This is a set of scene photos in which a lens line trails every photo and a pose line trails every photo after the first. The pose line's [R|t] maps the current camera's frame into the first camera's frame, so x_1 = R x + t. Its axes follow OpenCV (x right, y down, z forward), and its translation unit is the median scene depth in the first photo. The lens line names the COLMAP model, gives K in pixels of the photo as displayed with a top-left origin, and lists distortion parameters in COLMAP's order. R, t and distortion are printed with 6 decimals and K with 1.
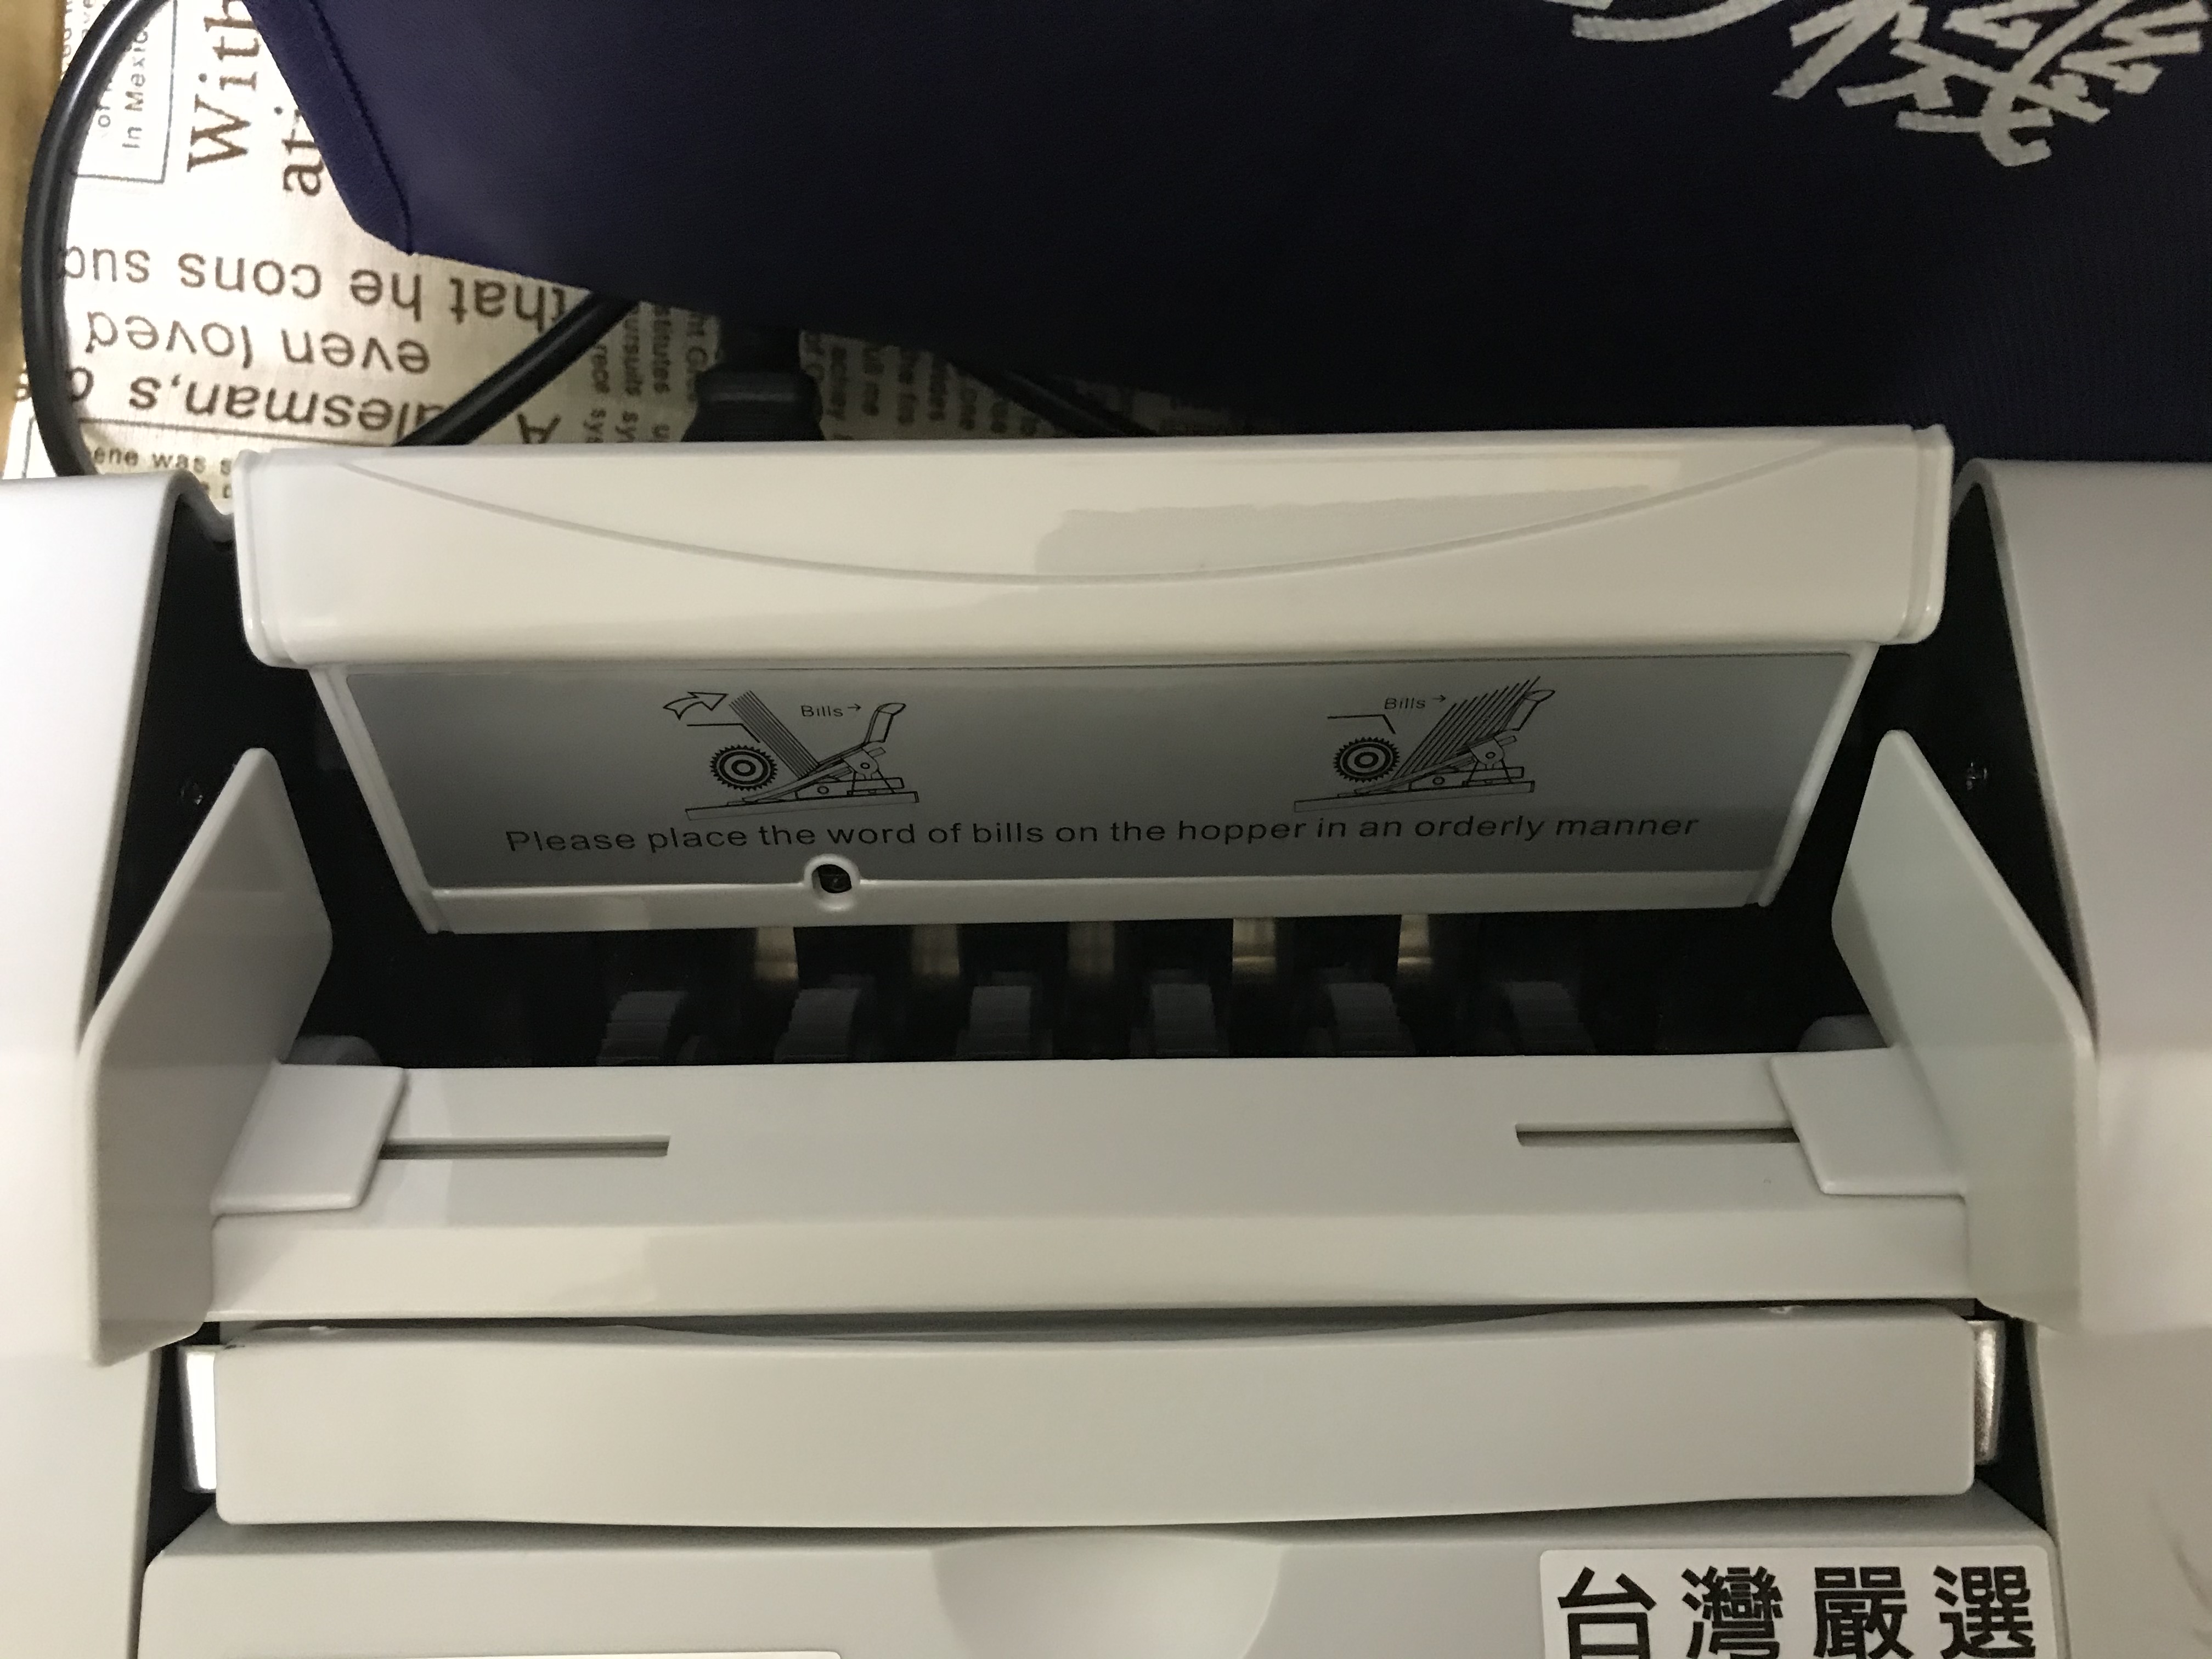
lens RADIAL K [[1840.4, 0, 1114.5], [0, 1840.4, 772.0], [0, 0, 1]] dist [0.018711, -0.040499]
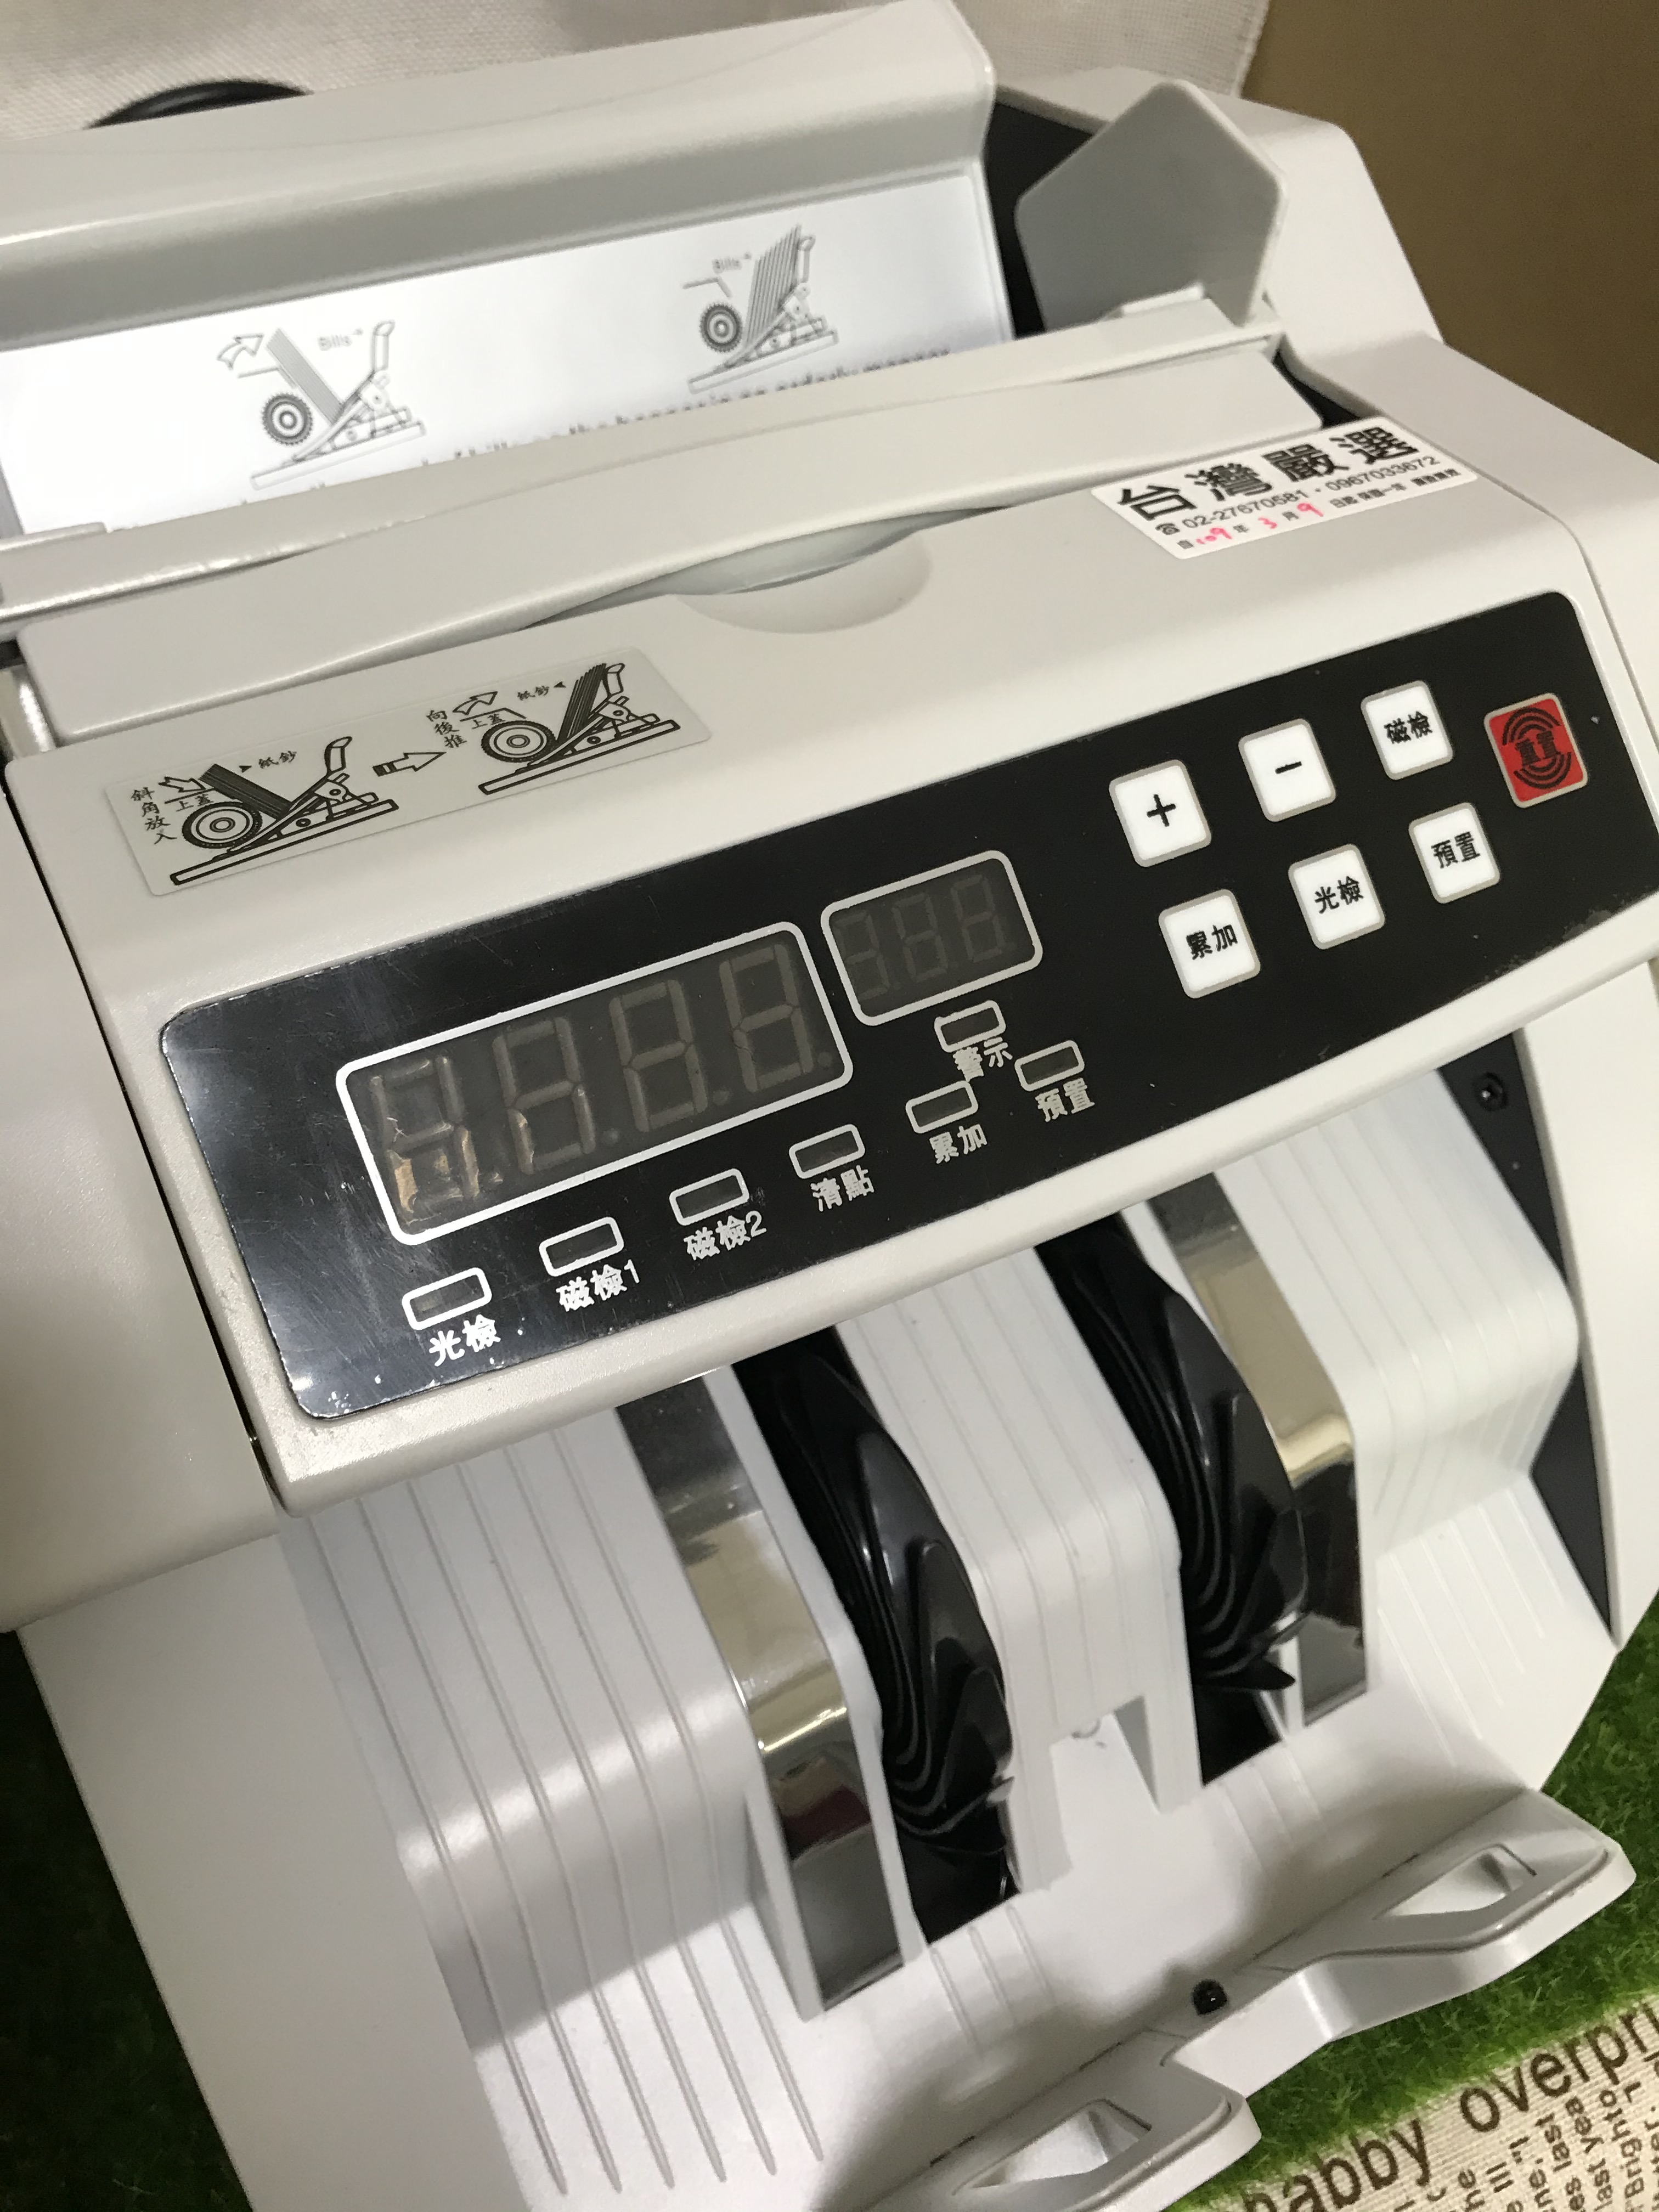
lens RADIAL K [[1840.4, 0, 830.7], [0, 1840.4, 1116.2], [0, 0, 1]] dist [0.018711, -0.040499]
pose [[0.879474, -0.322199, 0.350304, -0.494982], [0.457089, 0.776908, -0.432993, 1.151131], [-0.132644, 0.540926, 0.830545, 0.150378]]
